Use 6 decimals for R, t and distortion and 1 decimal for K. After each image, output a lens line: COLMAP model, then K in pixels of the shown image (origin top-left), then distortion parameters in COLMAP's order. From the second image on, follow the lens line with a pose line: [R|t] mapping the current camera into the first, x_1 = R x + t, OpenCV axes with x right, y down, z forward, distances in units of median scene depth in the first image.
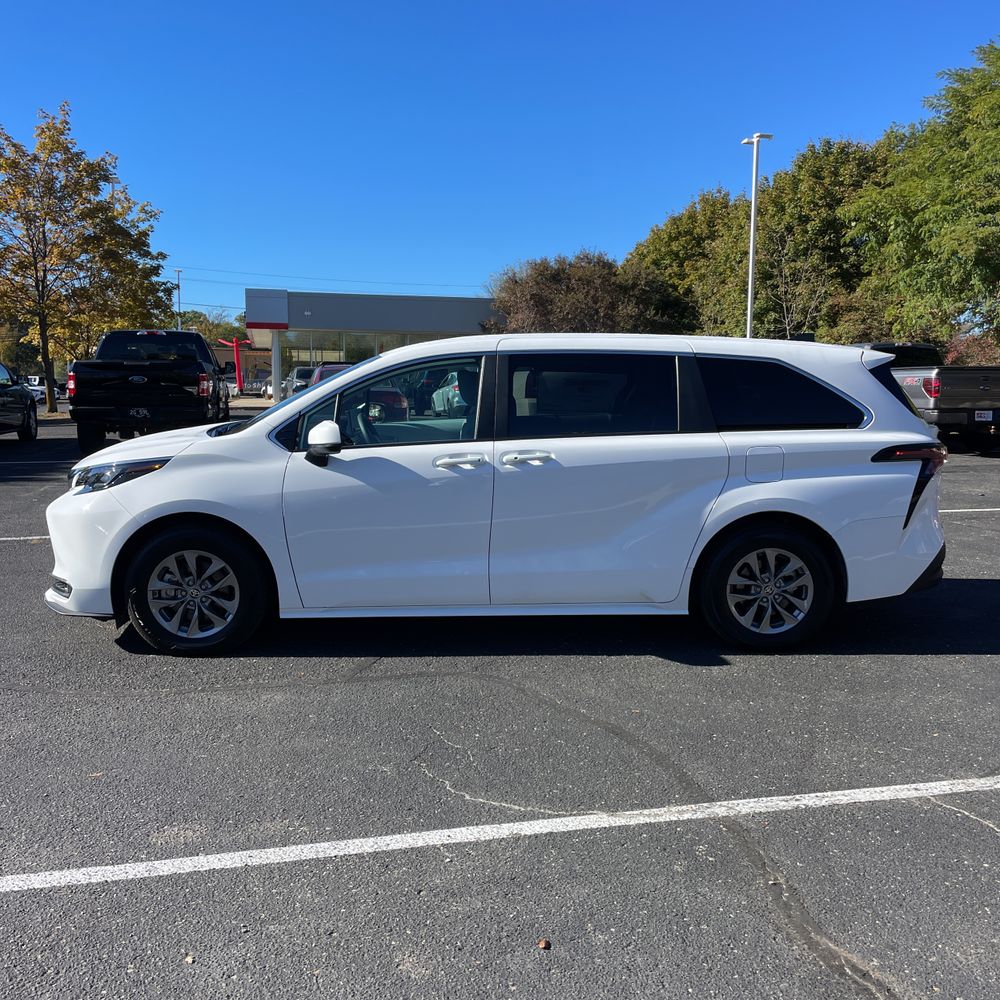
lens RADIAL K [[1008.8, 0, 505.4], [0, 1008.8, 503.4], [0, 0, 1]] dist [0.081593, -0.098405]
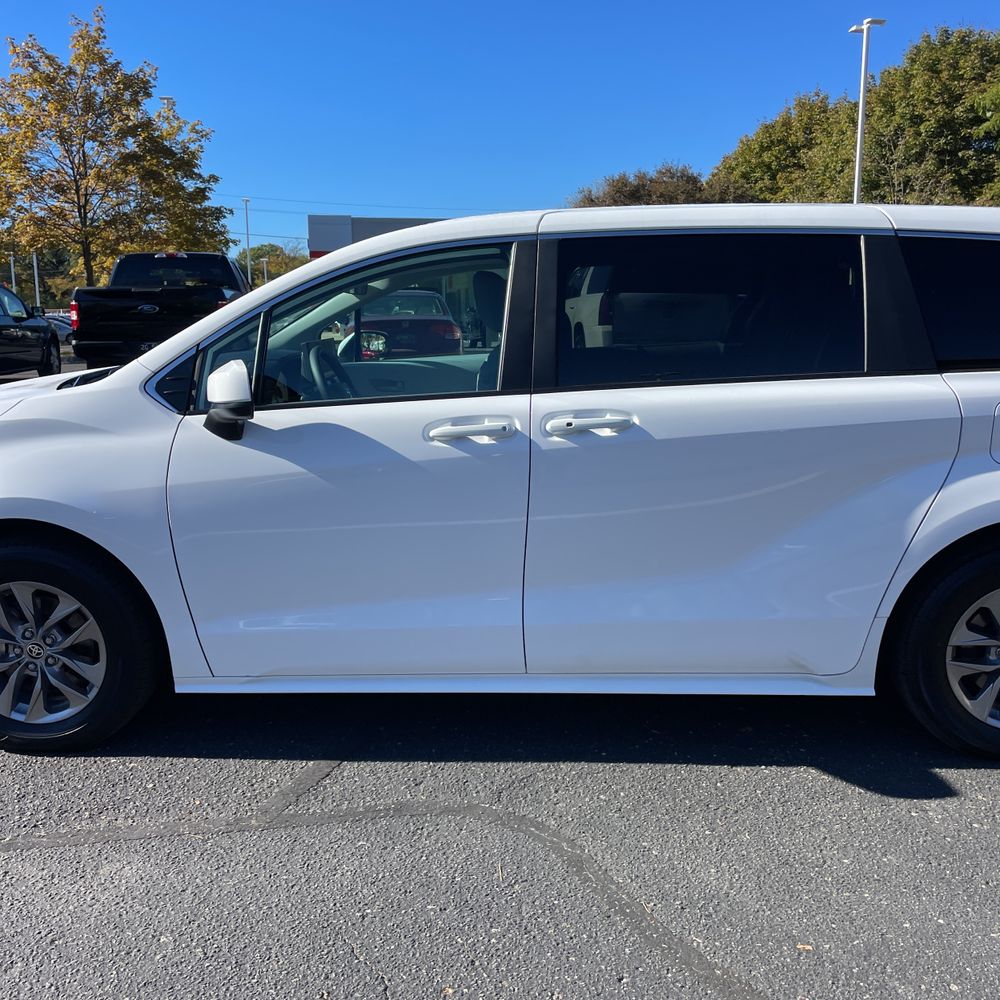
lens RADIAL K [[1008.0, 0, 507.8], [0, 1008.0, 499.5], [0, 0, 1]] dist [0.083035, -0.108546]
pose [[0.997301, 0.000737, -0.073412, 0.003383], [0.003910, 0.997997, 0.063138, -0.007482], [0.073311, -0.063254, 0.995301, 0.084165]]
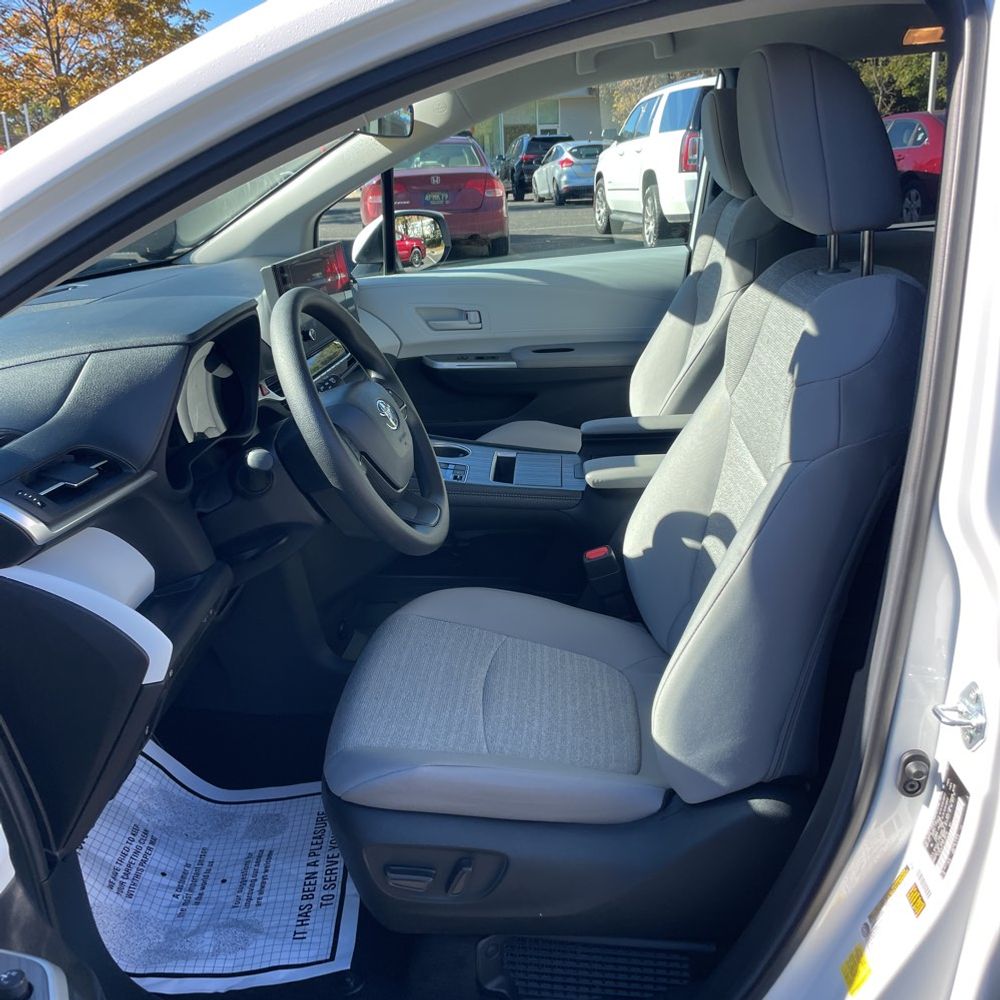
lens RADIAL K [[1008.8, 0, 505.4], [0, 1008.8, 503.4], [0, 0, 1]] dist [0.081593, -0.098405]
pose [[0.994334, -0.017571, -0.104842, -0.015507], [0.038798, 0.978197, 0.204022, -0.017798], [0.098971, -0.206934, 0.973336, 0.163693]]
